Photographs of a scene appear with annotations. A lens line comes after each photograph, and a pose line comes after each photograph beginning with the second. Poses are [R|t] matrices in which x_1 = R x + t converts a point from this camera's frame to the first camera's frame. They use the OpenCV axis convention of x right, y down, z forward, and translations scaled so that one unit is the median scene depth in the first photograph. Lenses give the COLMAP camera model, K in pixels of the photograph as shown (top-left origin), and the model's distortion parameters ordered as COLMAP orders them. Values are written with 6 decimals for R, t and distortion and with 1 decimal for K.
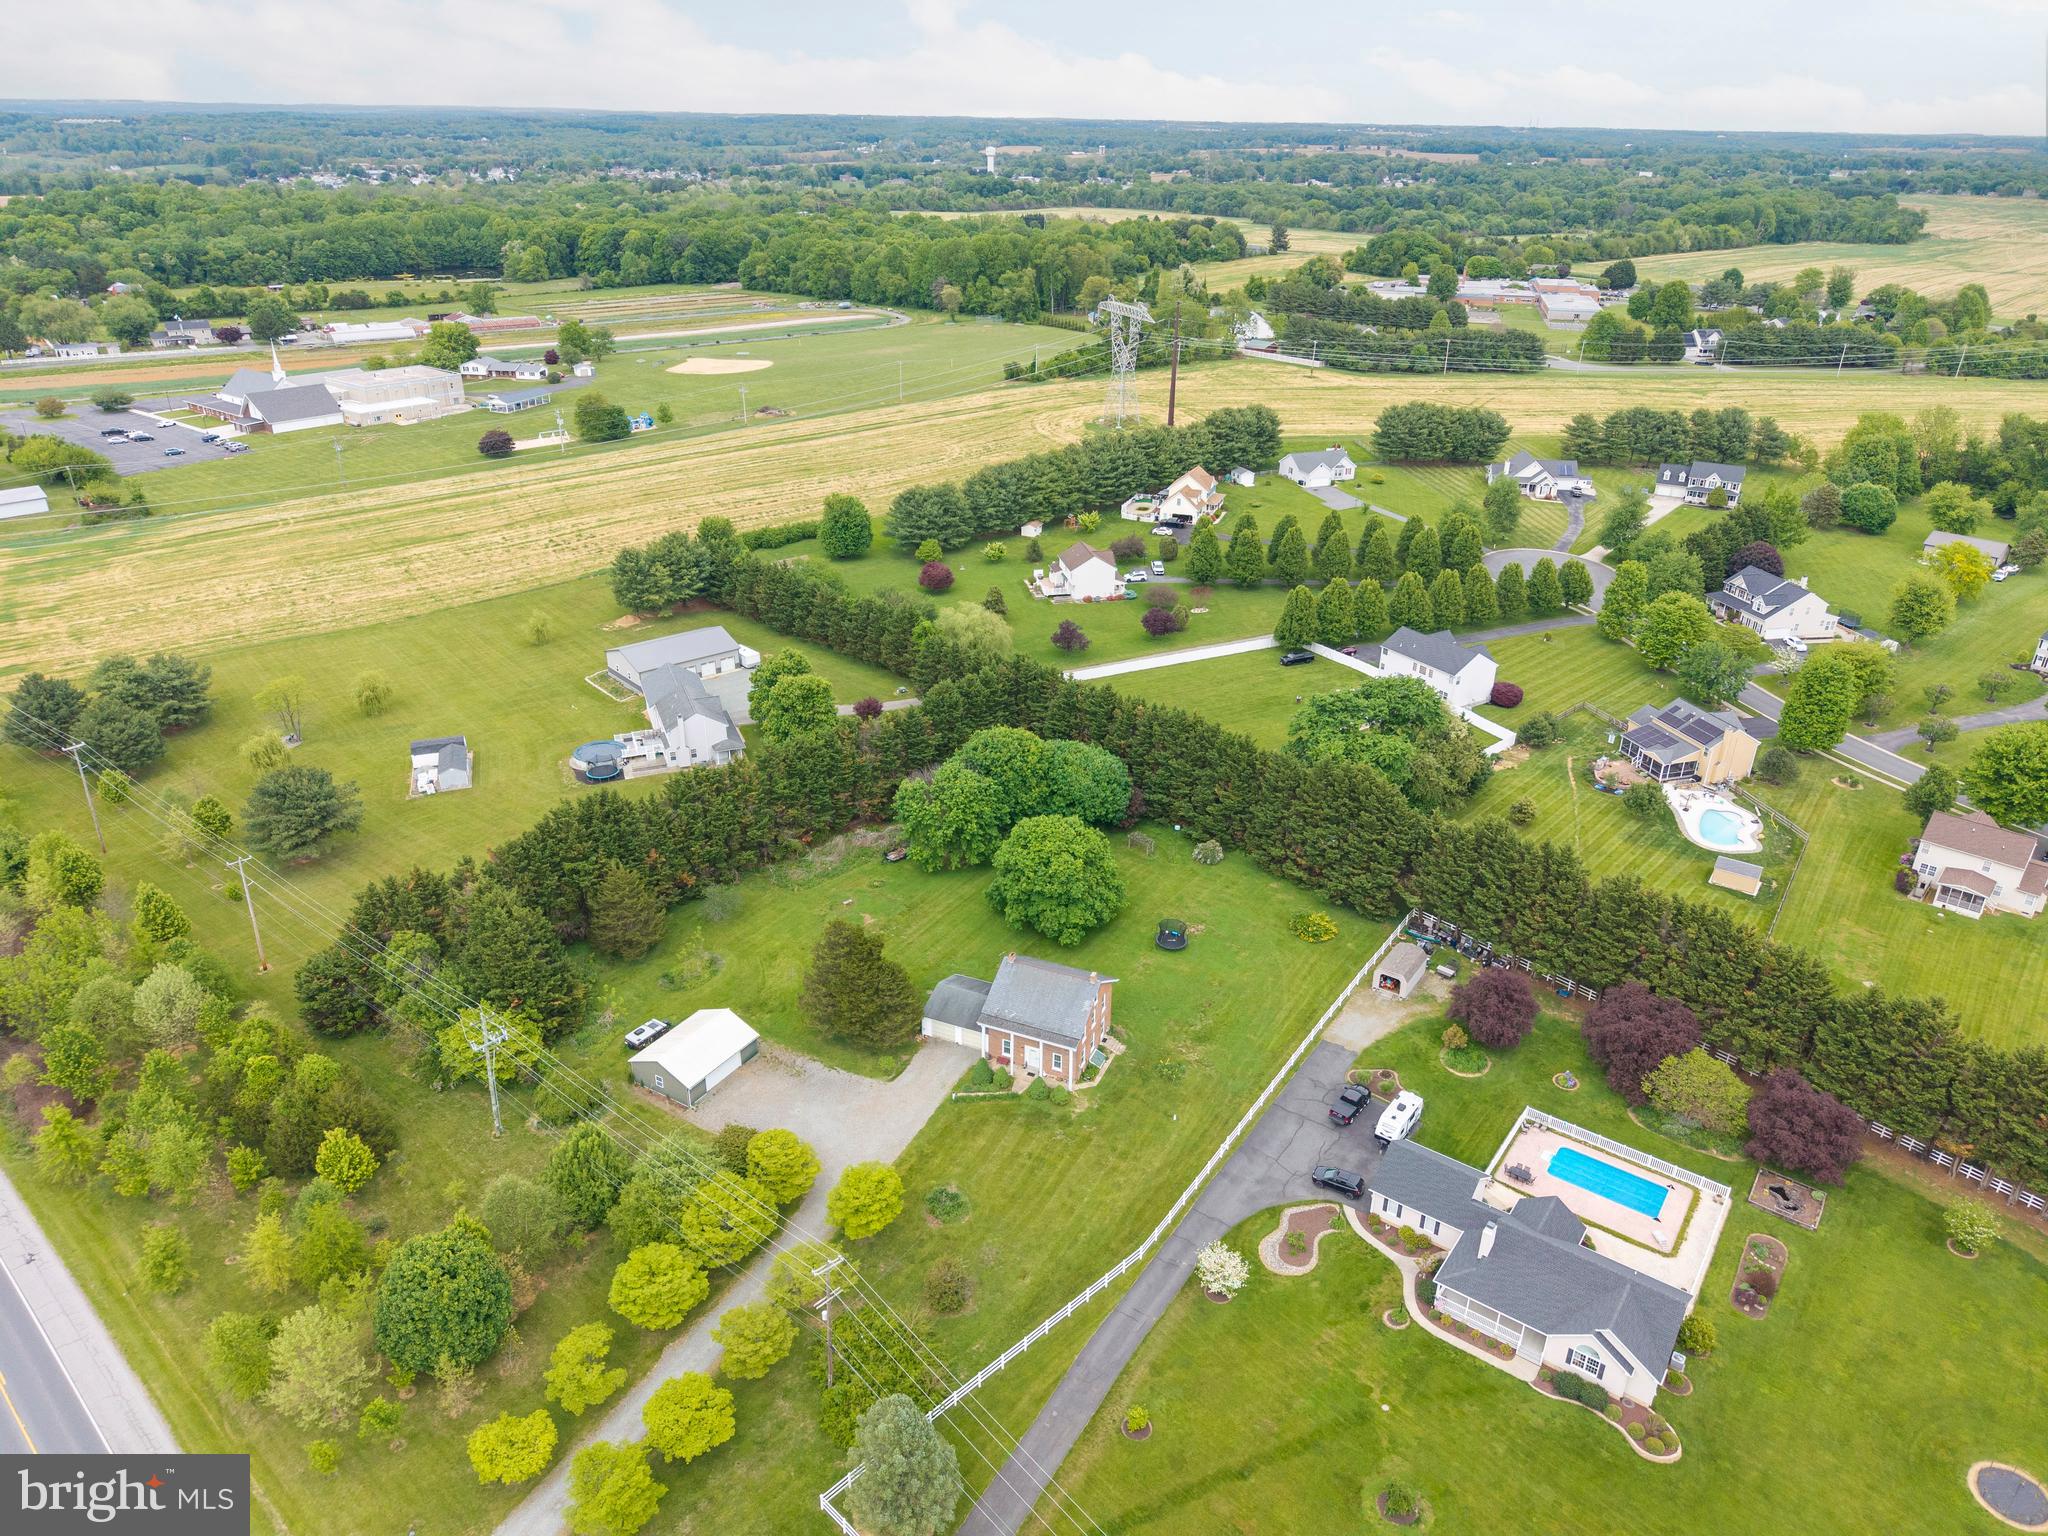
lens RADIAL K [[1365.2, 0, 1049.7], [0, 1365.2, 749.5], [0, 0, 1]] dist [0.026227, -0.030238]
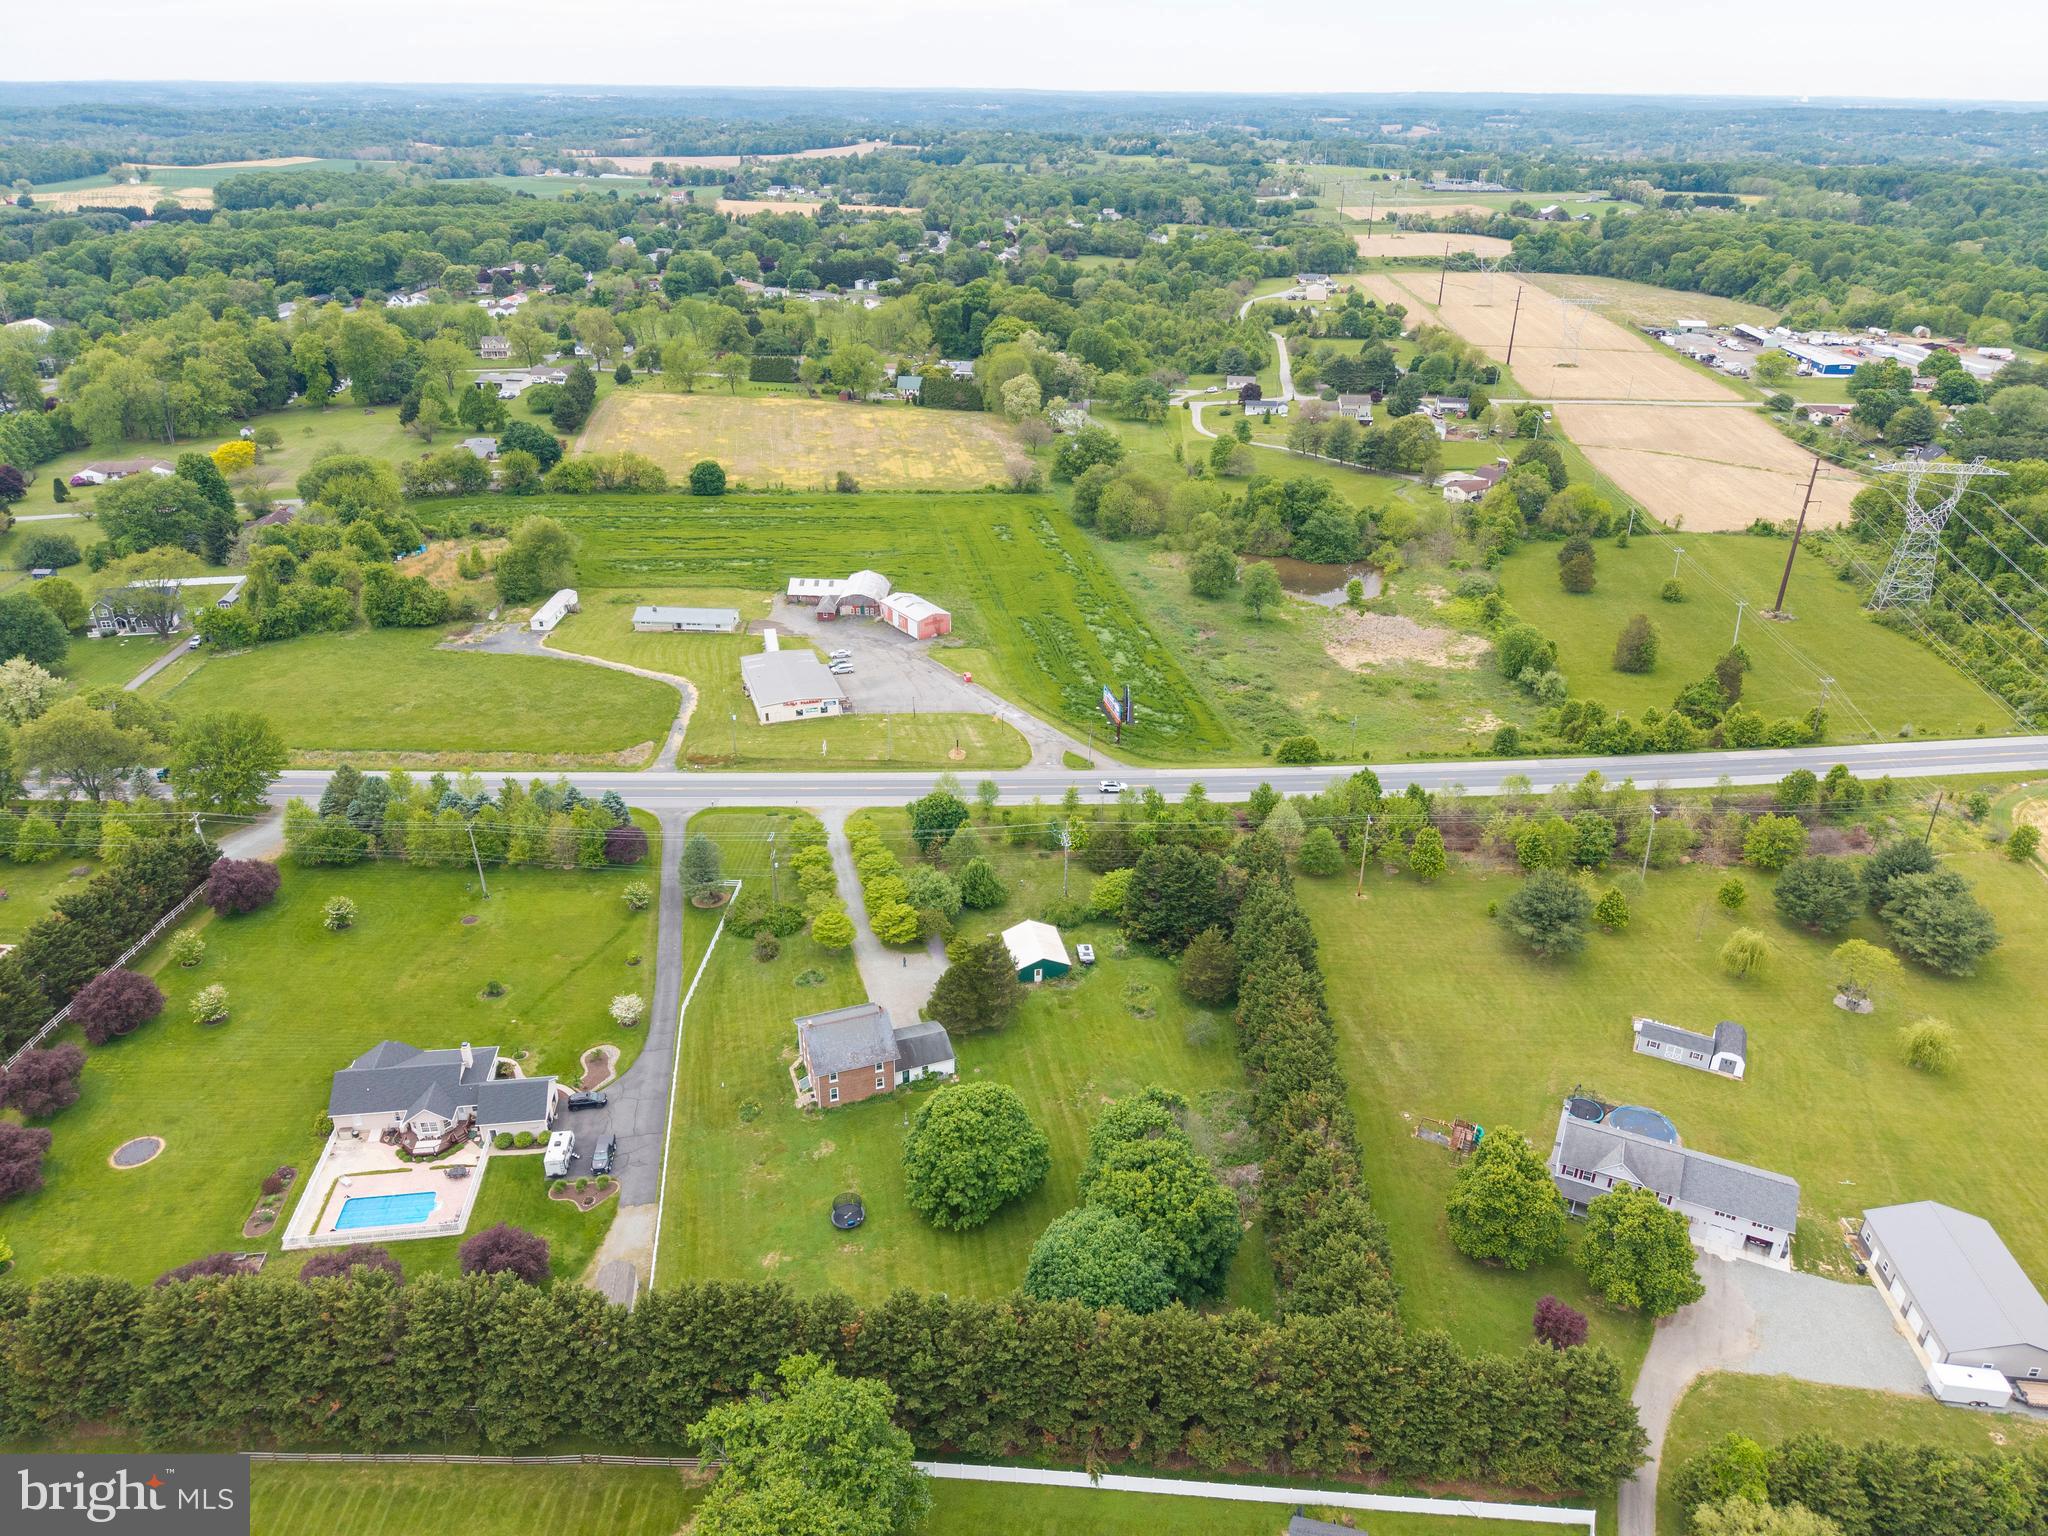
lens RADIAL K [[1365.2, 0, 1012.9], [0, 1365.2, 776.4], [0, 0, 1]] dist [0.026227, -0.030238]
pose [[-0.733290, 0.259039, -0.628638, 0.478658], [-0.315978, 0.688839, 0.652425, -0.660986], [0.602034, 0.677052, -0.423268, 1.143513]]
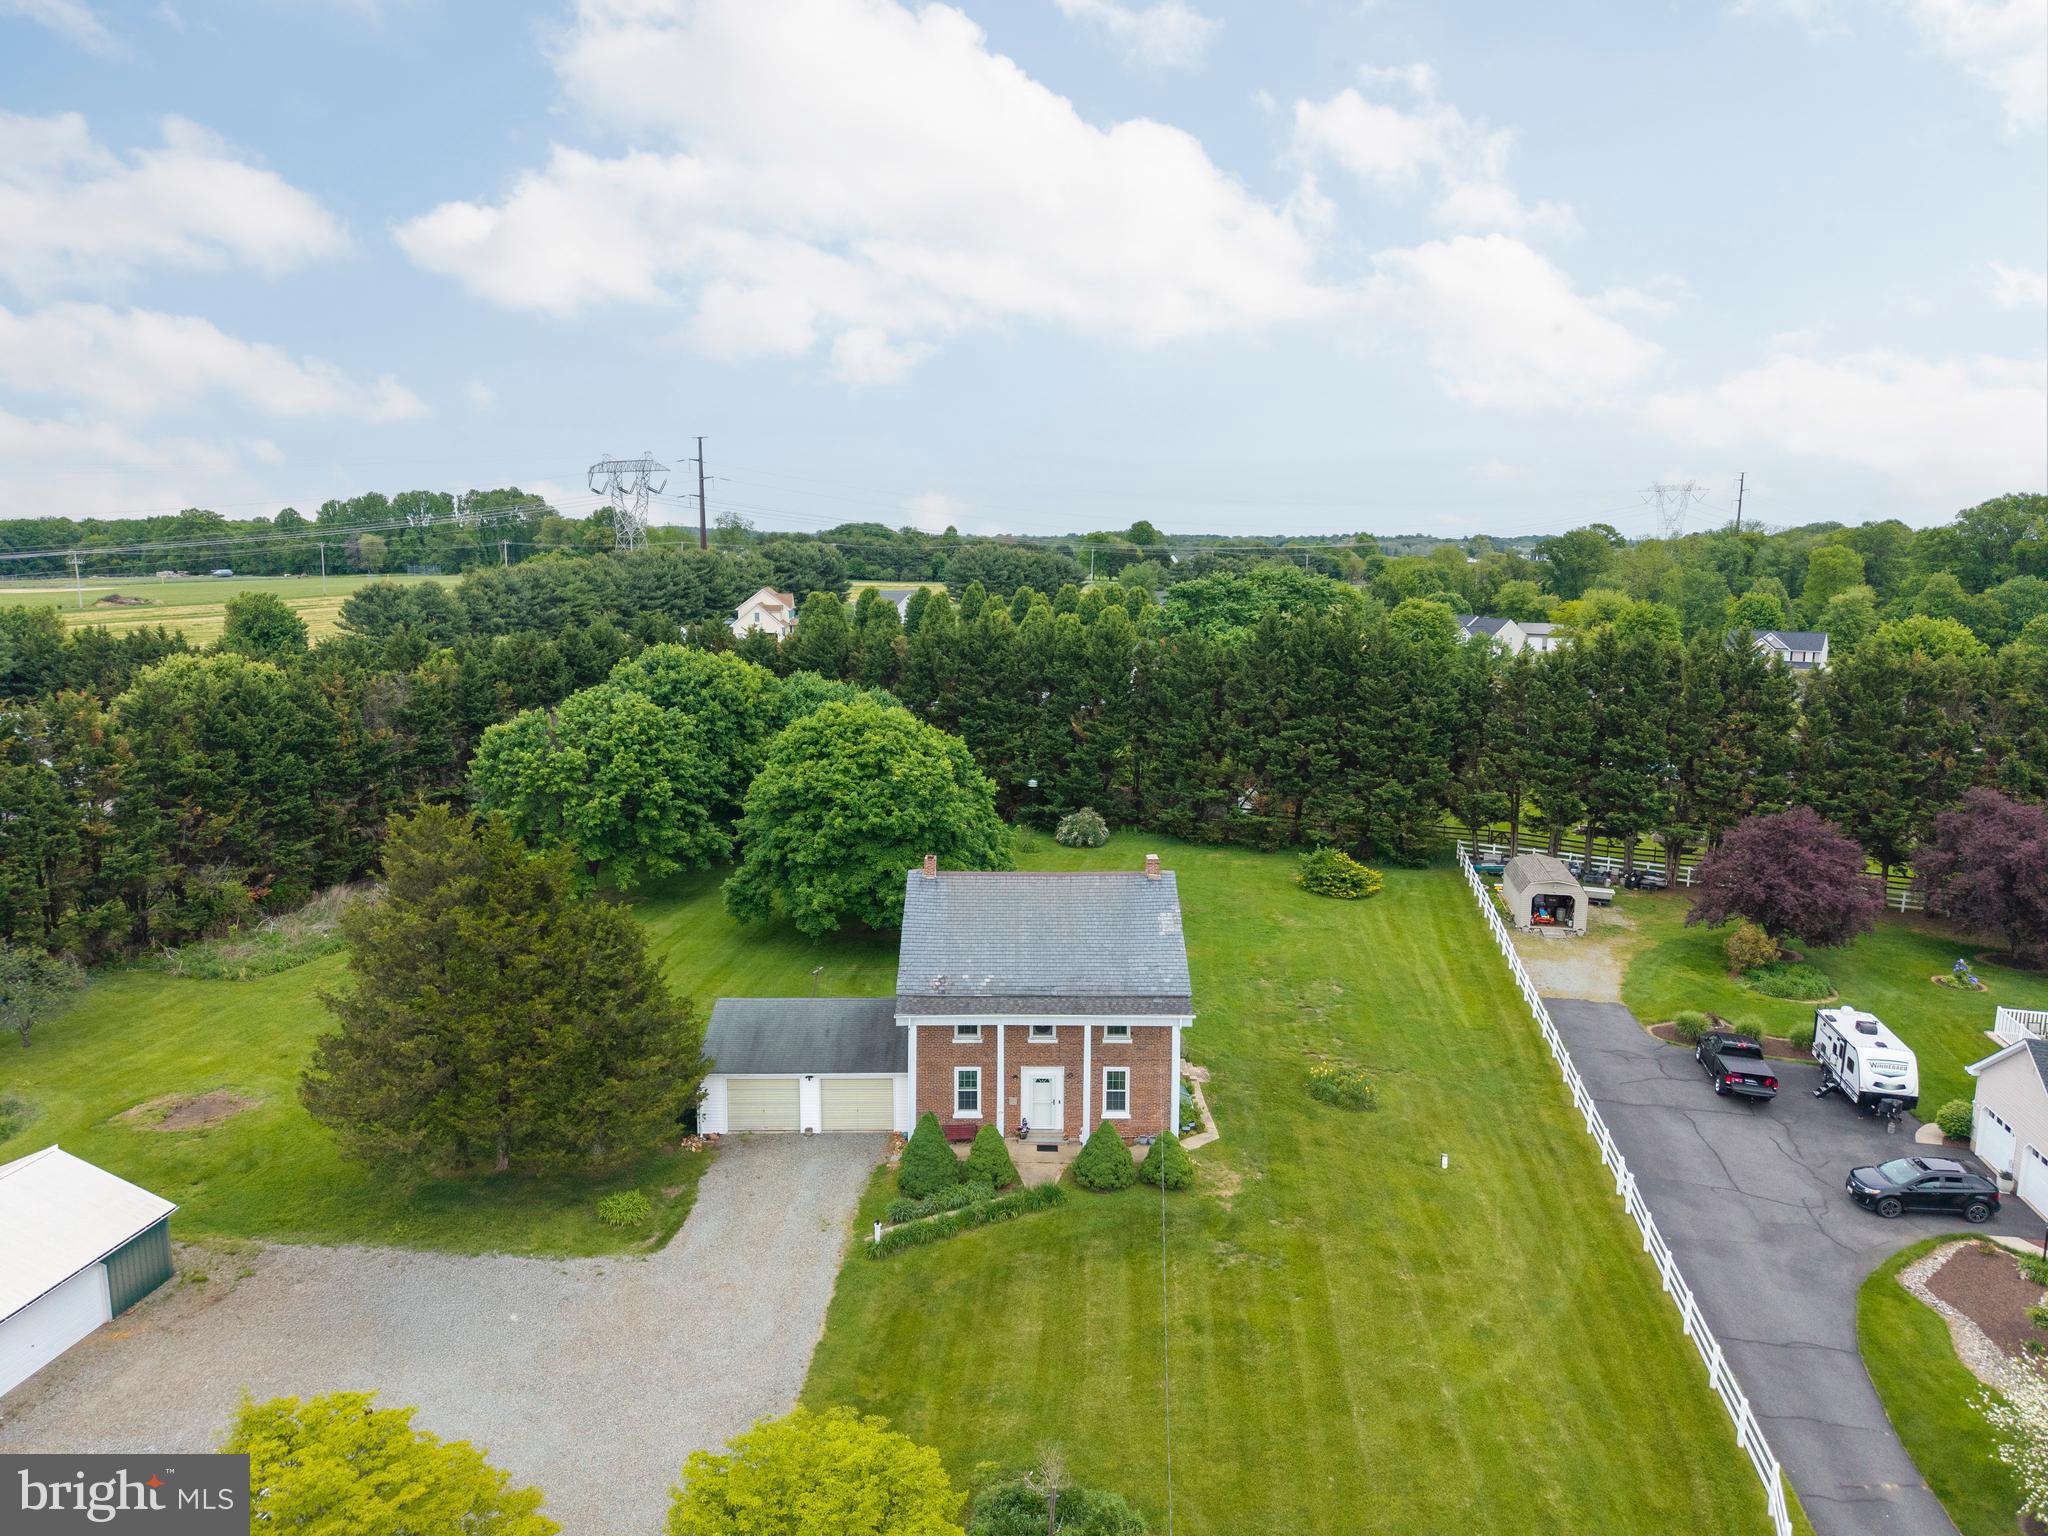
lens RADIAL K [[1365.2, 0, 1047.0], [0, 1365.2, 760.3], [0, 0, 1]] dist [0.026227, -0.030238]
pose [[0.915882, -0.078423, 0.393713, -0.116003], [0.176861, 0.959252, -0.220353, 0.169157], [-0.360389, 0.271450, 0.892432, 0.499030]]
